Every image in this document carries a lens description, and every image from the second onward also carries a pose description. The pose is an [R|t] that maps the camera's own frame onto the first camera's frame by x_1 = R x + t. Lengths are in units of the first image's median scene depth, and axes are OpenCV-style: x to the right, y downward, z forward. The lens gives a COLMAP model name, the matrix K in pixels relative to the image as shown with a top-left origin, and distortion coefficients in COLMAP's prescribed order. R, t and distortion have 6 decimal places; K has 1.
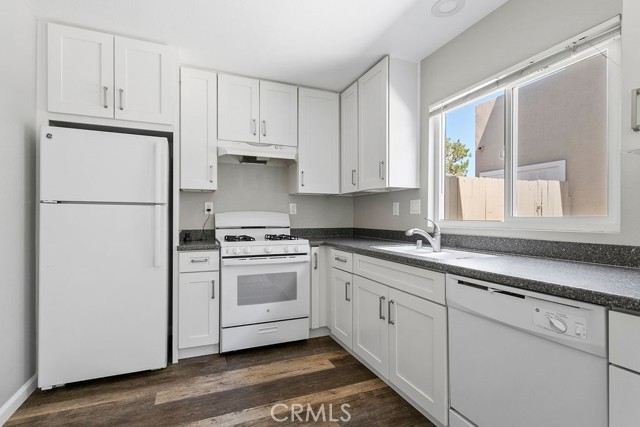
lens RADIAL K [[312.1, 0, 320.0], [0, 312.1, 213.5], [0, 0, 1]] dist [-0.000037, 0.000024]
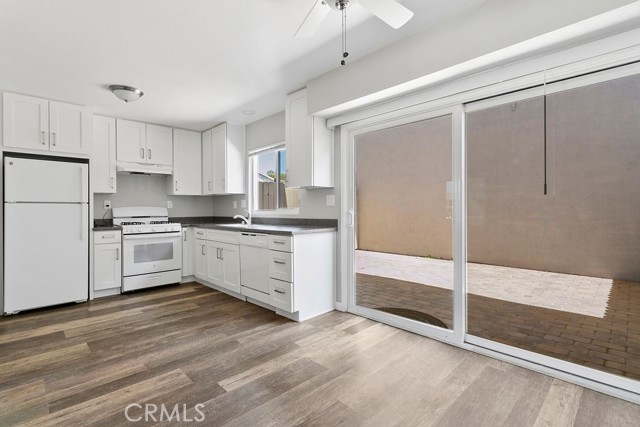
lens RADIAL K [[306.6, 0, 318.8], [0, 306.6, 209.1], [0, 0, 1]] dist [-0.000308, -0.000041]
pose [[0.931975, -0.007825, 0.362438, 0.063654], [0.004339, 0.999936, 0.010429, -0.006905], [-0.362496, -0.008147, 0.931950, -0.867850]]
